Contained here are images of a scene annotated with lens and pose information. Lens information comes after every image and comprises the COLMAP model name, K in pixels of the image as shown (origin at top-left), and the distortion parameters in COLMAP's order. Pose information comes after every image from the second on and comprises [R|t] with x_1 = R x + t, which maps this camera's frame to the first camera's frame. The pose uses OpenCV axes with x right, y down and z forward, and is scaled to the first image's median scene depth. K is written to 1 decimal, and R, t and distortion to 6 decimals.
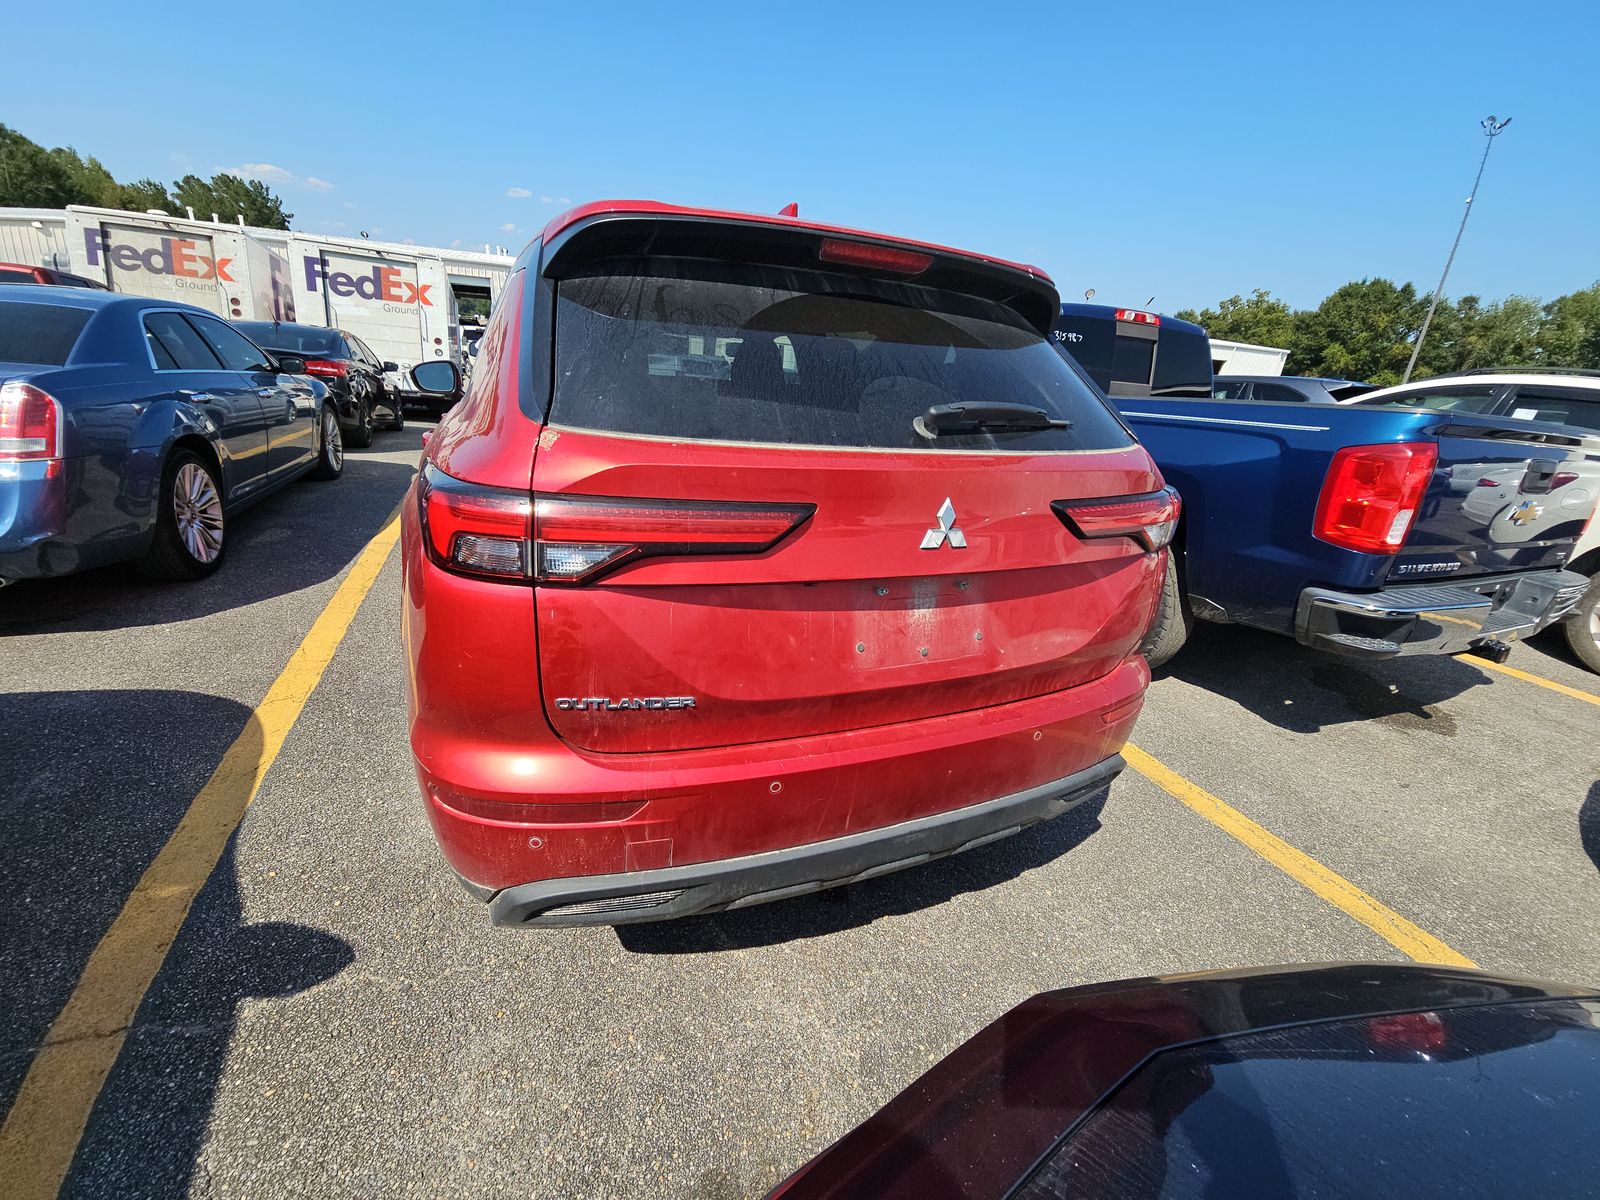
lens RADIAL K [[642.7, 0, 795.0], [0, 642.7, 601.2], [0, 0, 1]] dist [0.029228, -0.019085]
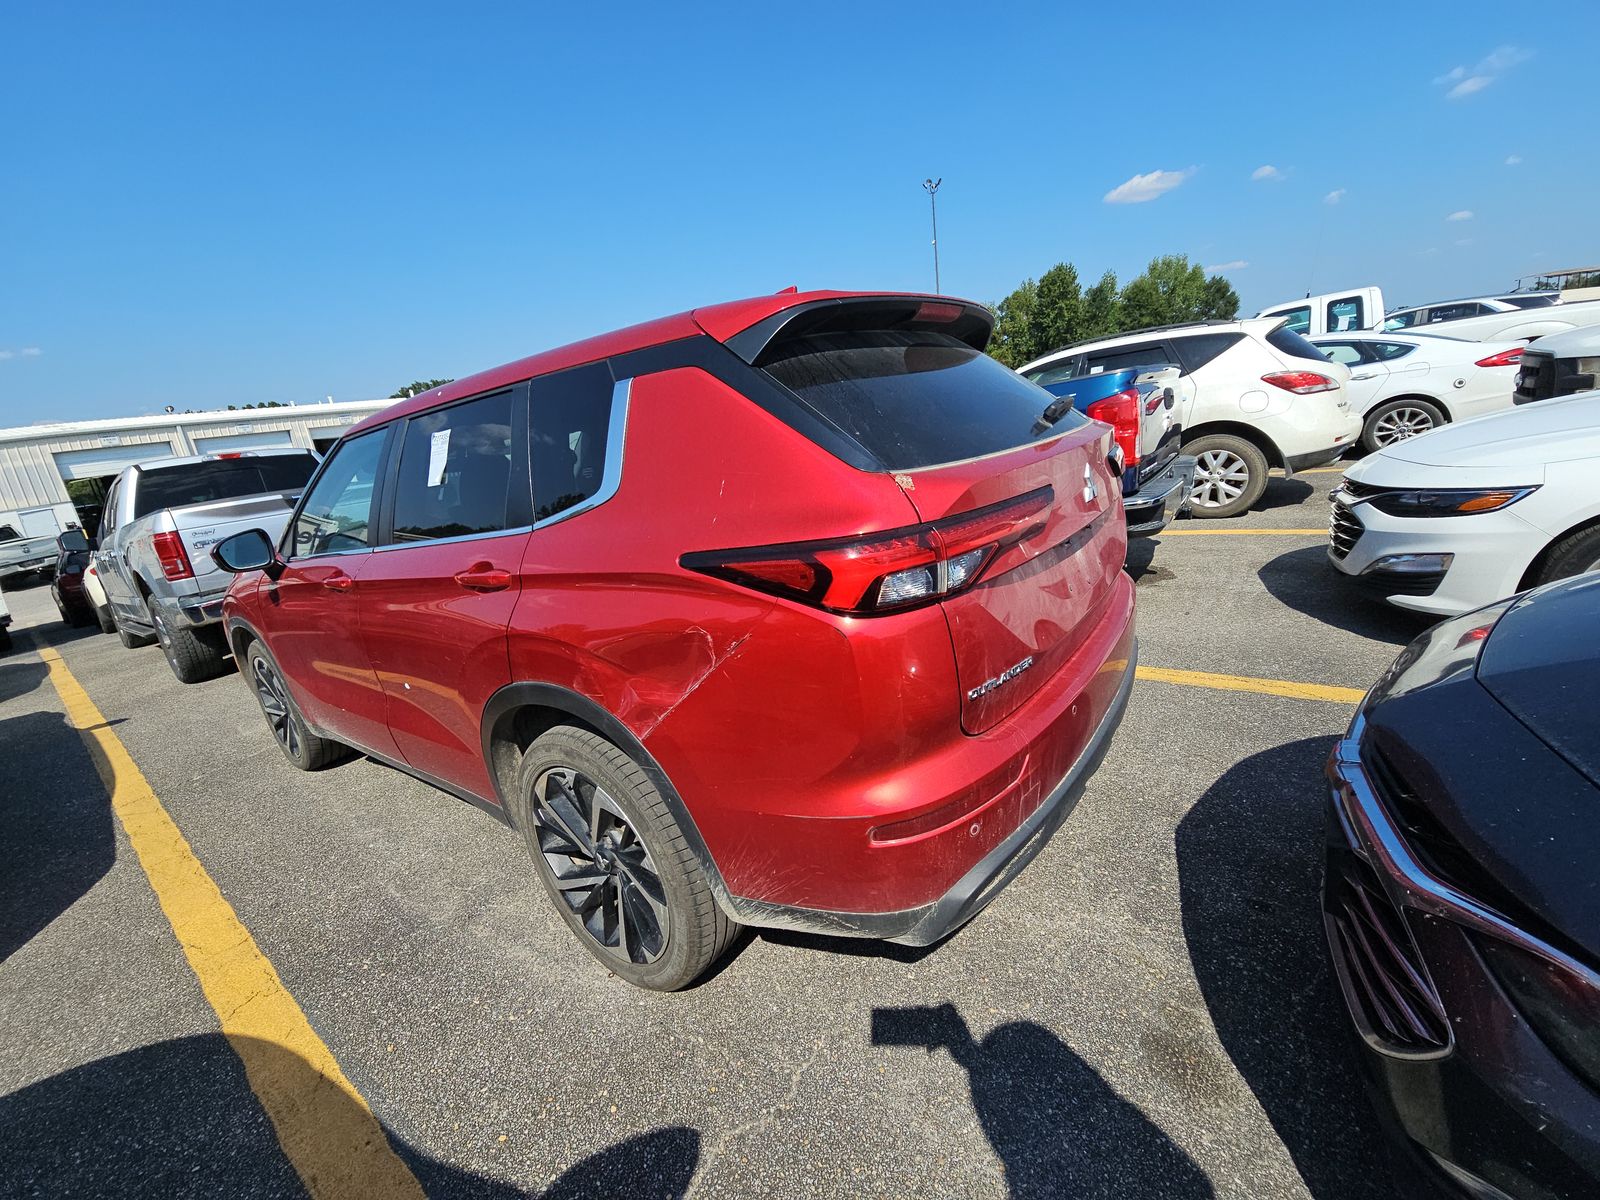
lens RADIAL K [[642.7, 0, 795.0], [0, 642.7, 601.2], [0, 0, 1]] dist [0.029228, -0.019085]
pose [[0.847815, -0.320493, 0.422486, -0.534896], [0.359607, 0.933001, -0.013871, -0.049502], [-0.389734, 0.163689, 0.906263, 0.020307]]
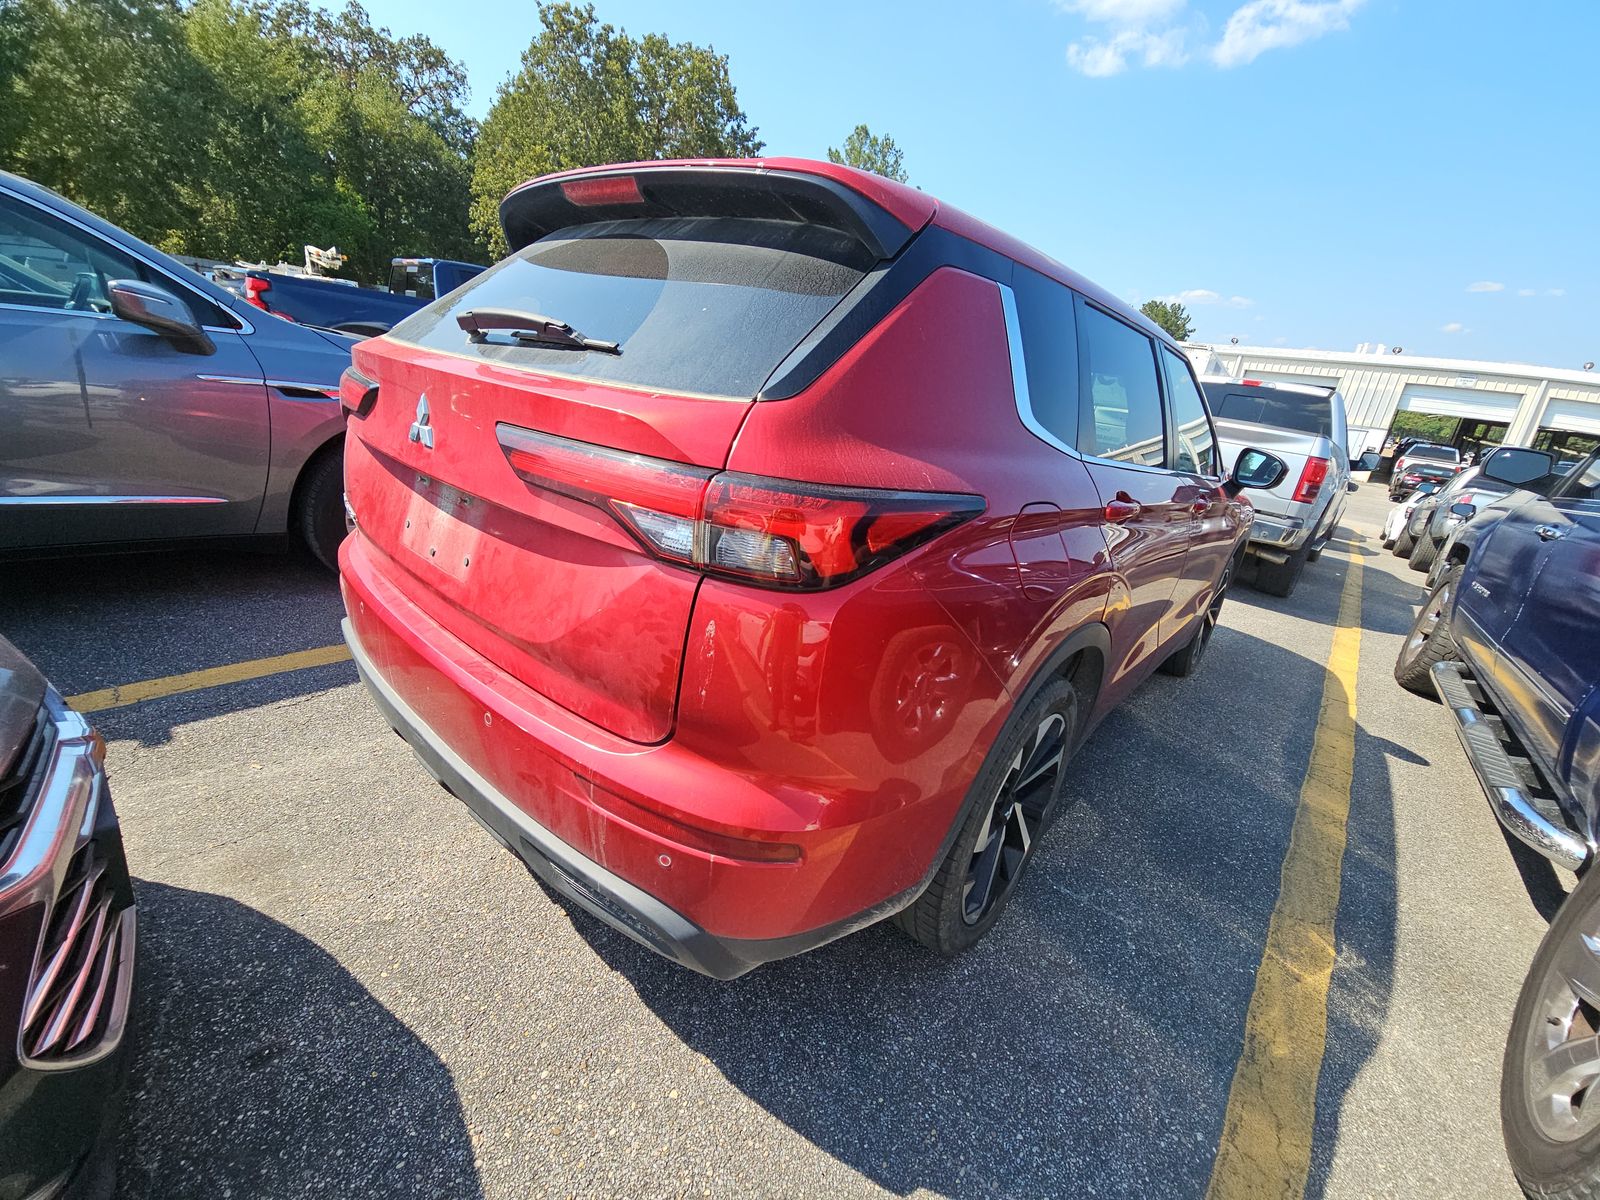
lens RADIAL K [[642.7, 0, 795.0], [0, 642.7, 601.2], [0, 0, 1]] dist [0.029228, -0.019085]
pose [[0.441249, 0.284944, -0.850944, 0.805998], [-0.400051, 0.911270, 0.097702, -0.107731], [0.803280, 0.297310, 0.516089, 0.574419]]
